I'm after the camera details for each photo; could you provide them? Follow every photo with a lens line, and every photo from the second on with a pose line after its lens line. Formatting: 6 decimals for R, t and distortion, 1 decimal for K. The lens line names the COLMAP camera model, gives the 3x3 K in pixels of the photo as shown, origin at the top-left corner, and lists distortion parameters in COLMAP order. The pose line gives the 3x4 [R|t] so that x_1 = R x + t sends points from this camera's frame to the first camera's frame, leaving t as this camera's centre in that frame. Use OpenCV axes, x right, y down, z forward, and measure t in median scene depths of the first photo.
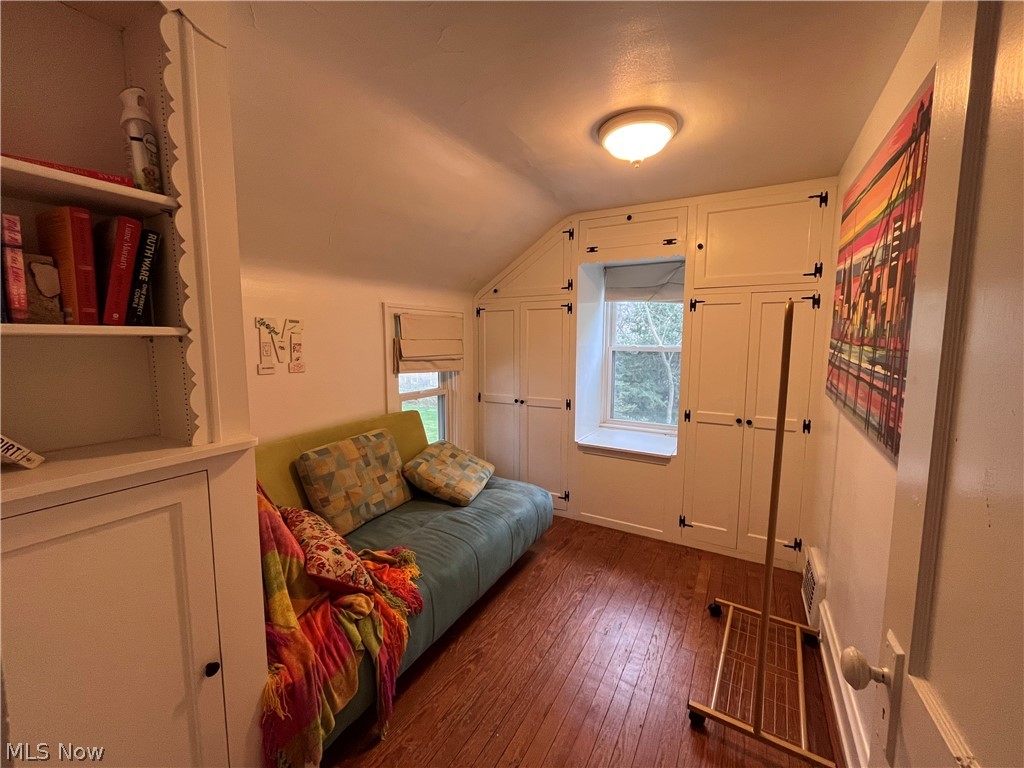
lens RADIAL K [[413.6, 0, 511.6], [0, 413.6, 382.1], [0, 0, 1]] dist [-0.000575, -0.000144]
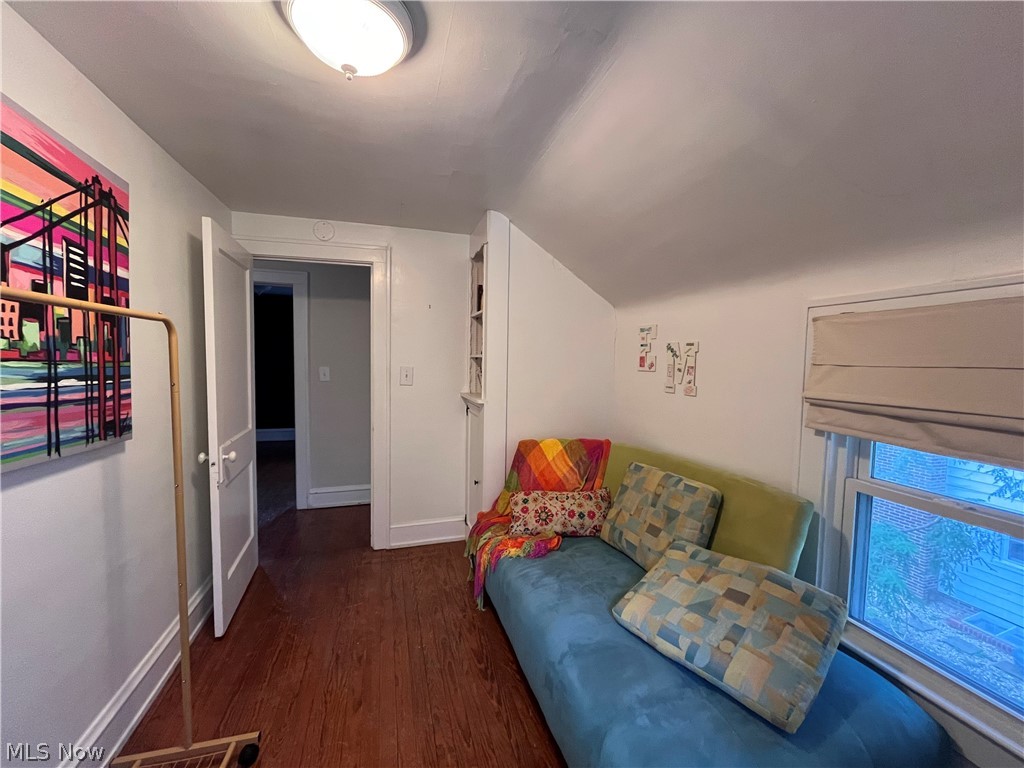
lens RADIAL K [[413.6, 0, 513.0], [0, 413.6, 381.9], [0, 0, 1]] dist [-0.000575, -0.000144]
pose [[-0.678464, 0.030233, -0.734011, 0.522680], [-0.090787, 0.988043, 0.124613, -0.149258], [0.729002, 0.151184, -0.667607, 1.432638]]
